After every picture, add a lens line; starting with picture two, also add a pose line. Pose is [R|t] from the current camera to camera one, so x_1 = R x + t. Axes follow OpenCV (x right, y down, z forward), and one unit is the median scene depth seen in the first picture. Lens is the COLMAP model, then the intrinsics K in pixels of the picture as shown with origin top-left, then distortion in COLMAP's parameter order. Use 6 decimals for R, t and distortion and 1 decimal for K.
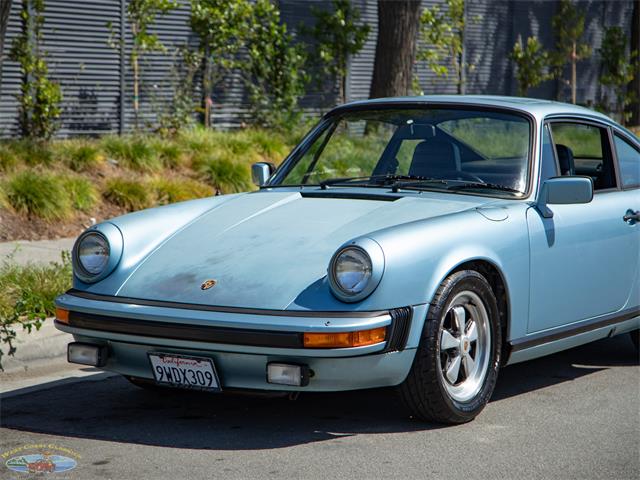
lens RADIAL K [[1932.4, 0, 320.0], [0, 1932.4, 240.0], [0, 0, 1]] dist [0.532489, 0.470126]
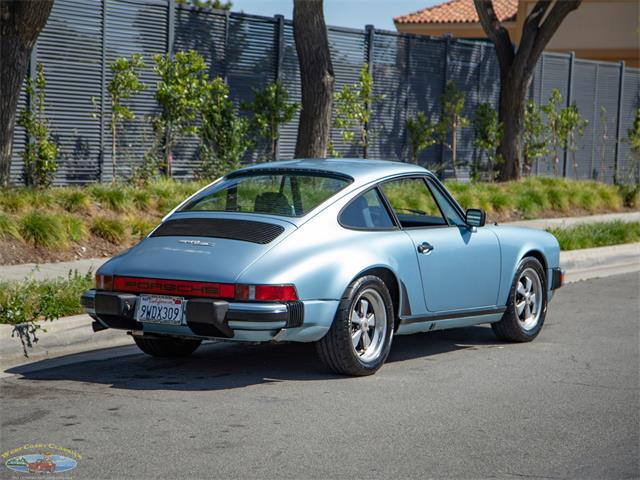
lens RADIAL K [[1989.3, 0, 320.0], [0, 1989.3, 240.0], [0, 0, 1]] dist [0.652447, 1.229368]
pose [[0.999059, 0.009158, 0.042383, -0.026688], [-0.007604, 0.999298, -0.036681, 0.058397], [-0.042689, 0.036324, 0.998428, -0.629019]]
